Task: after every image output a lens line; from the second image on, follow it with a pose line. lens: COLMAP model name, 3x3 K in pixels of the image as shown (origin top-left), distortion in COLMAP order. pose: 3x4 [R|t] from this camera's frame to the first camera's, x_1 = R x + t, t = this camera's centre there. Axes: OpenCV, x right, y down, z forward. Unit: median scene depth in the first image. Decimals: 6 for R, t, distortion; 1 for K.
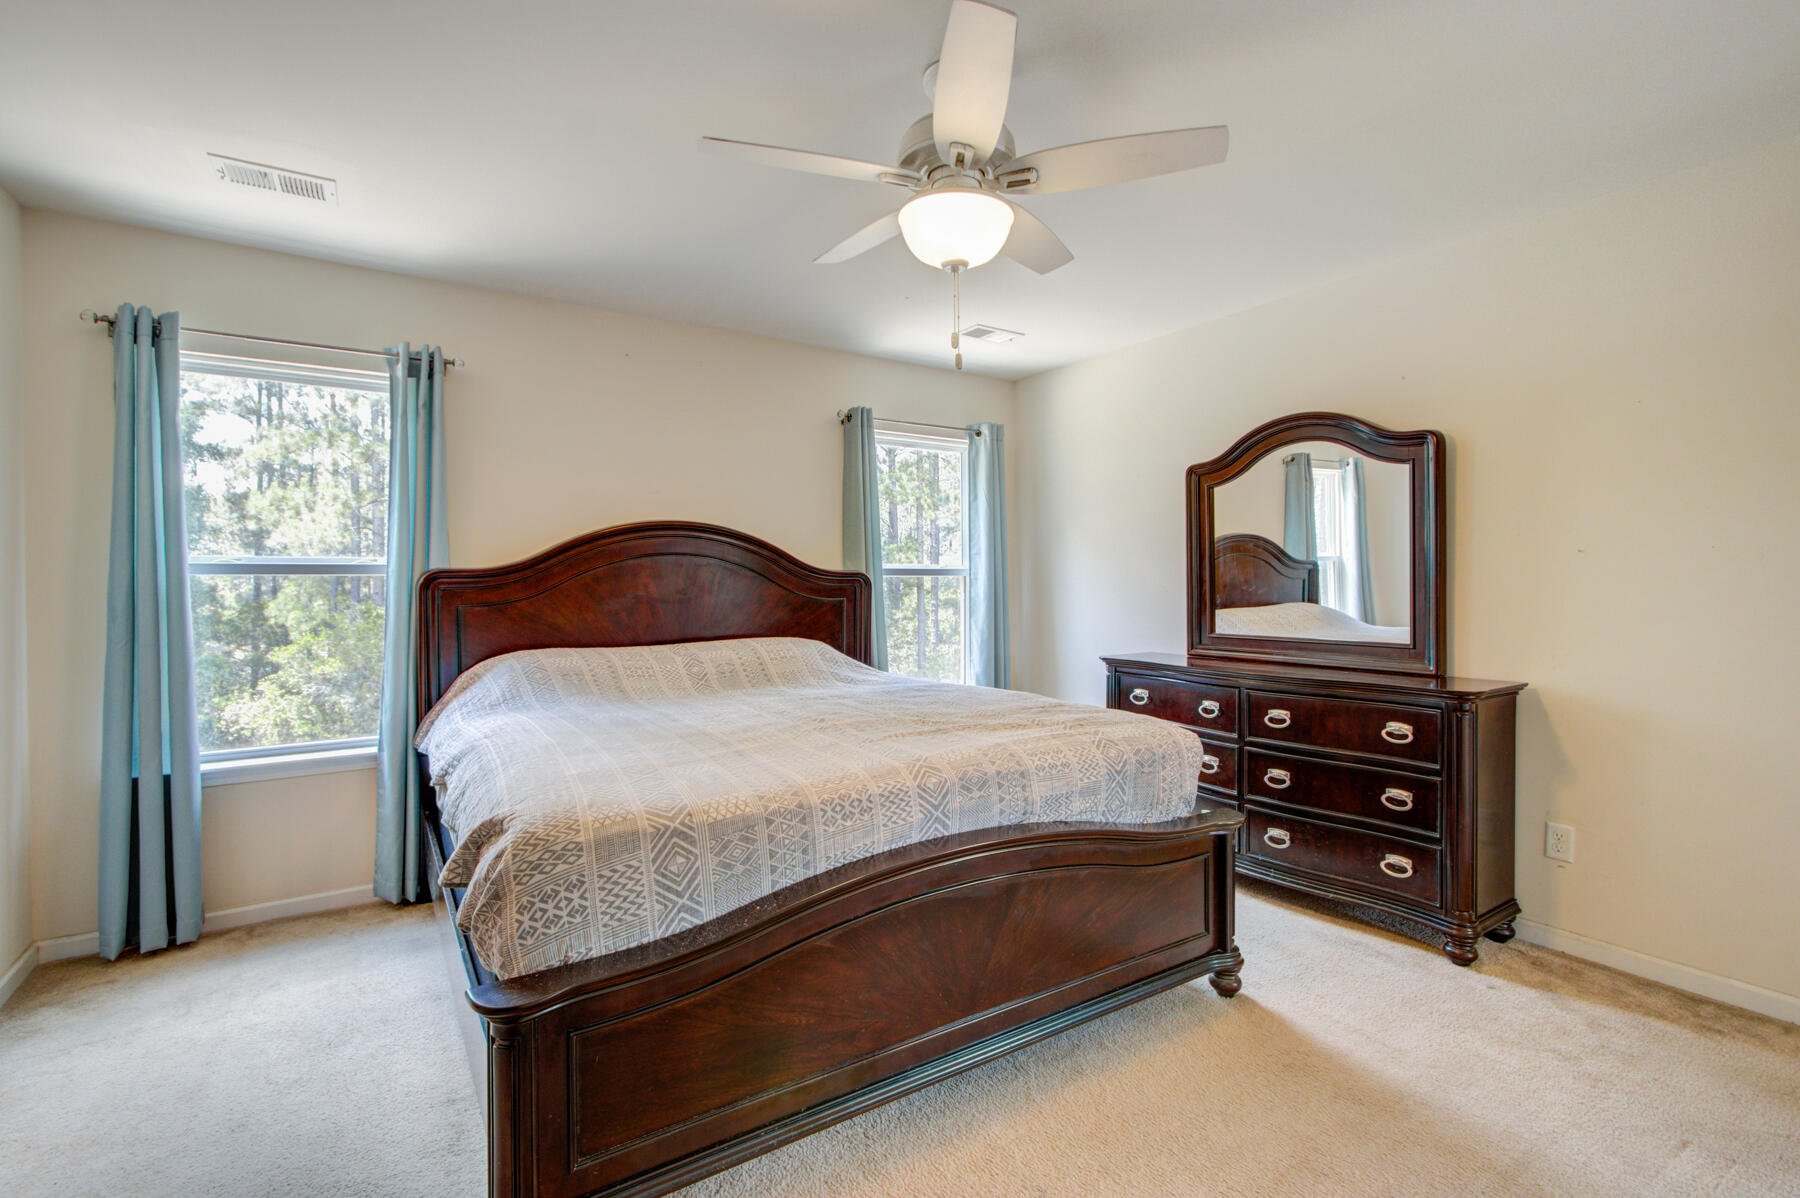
lens RADIAL K [[831.1, 0, 895.0], [0, 831.1, 582.1], [0, 0, 1]] dist [0.001446, 0.005012]
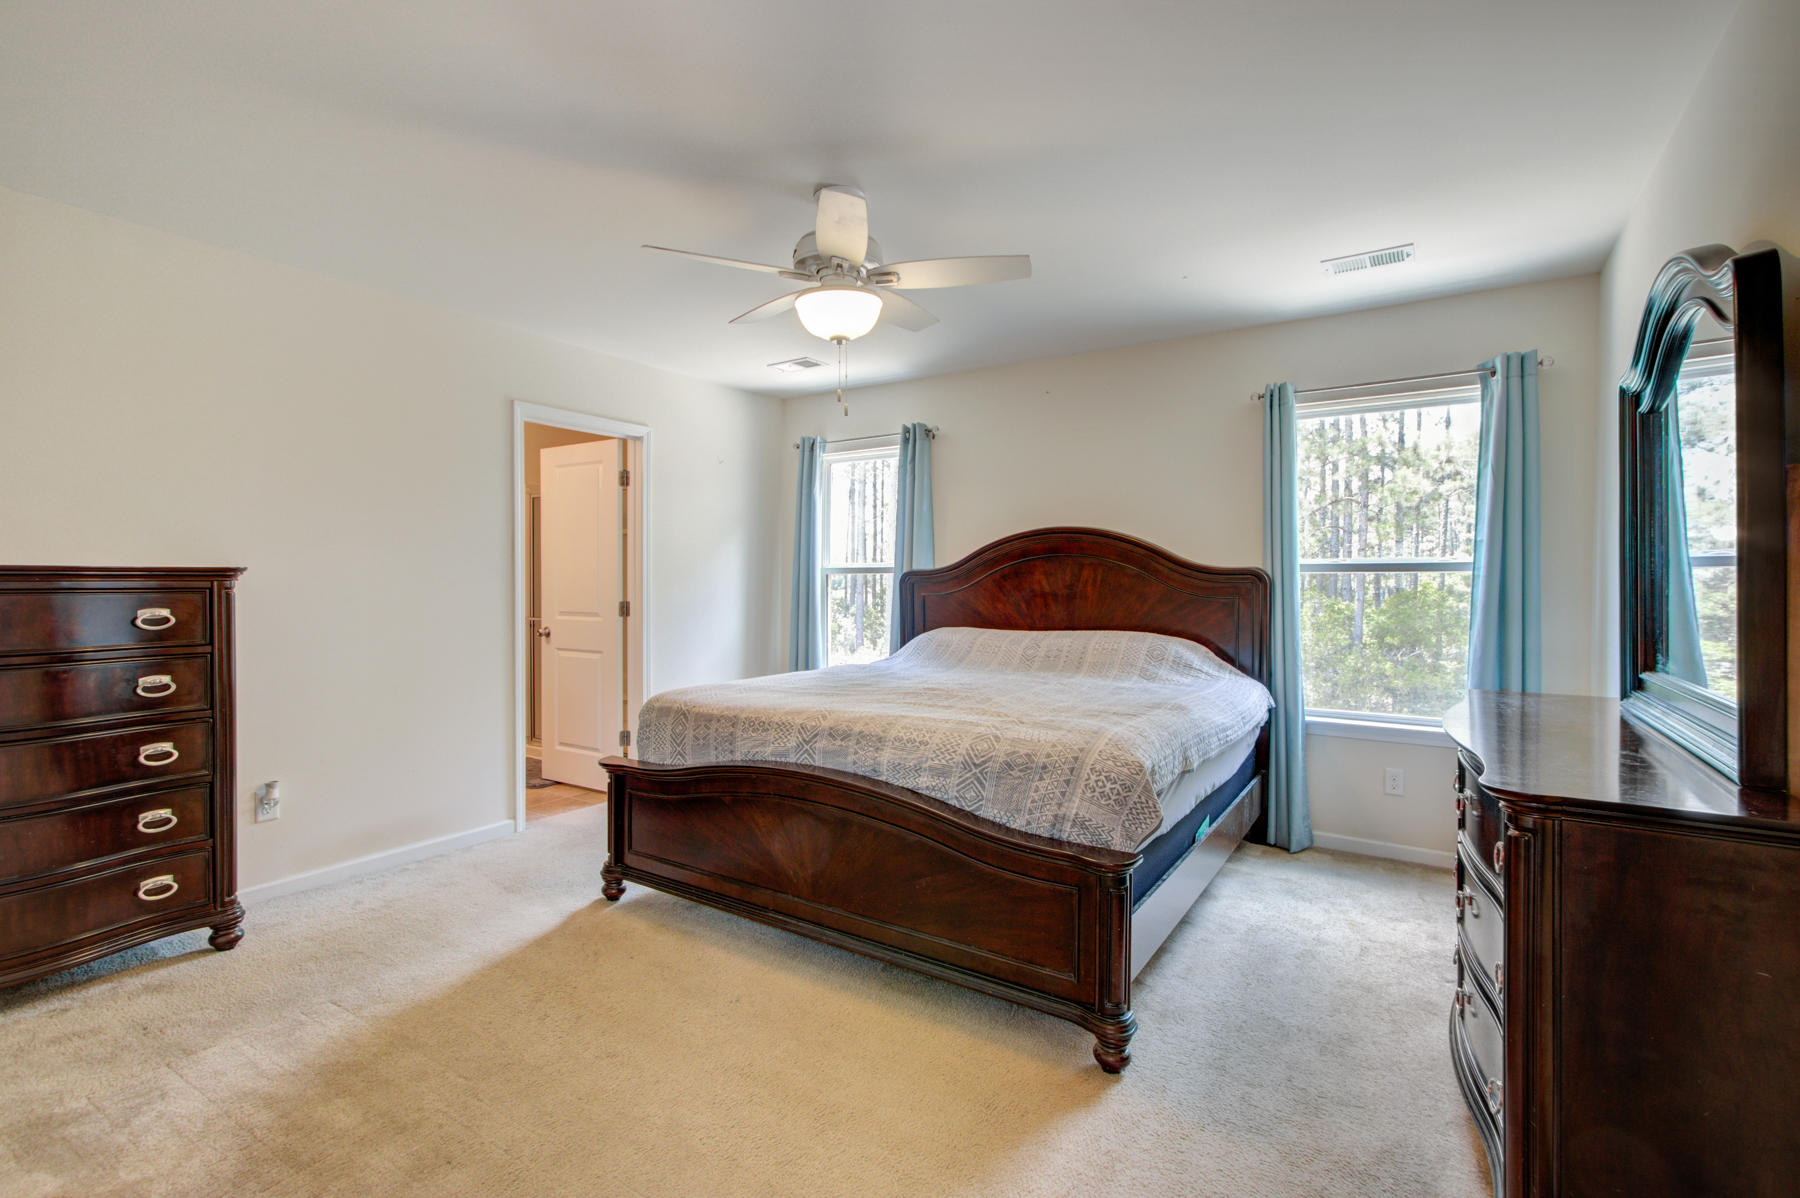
lens RADIAL K [[831.1, 0, 891.6], [0, 831.1, 598.0], [0, 0, 1]] dist [0.001446, 0.005012]
pose [[0.394674, 0.023926, -0.918510, 0.815810], [-0.004208, 0.999697, 0.024232, -0.000383], [0.918811, -0.005698, 0.394656, 0.353859]]
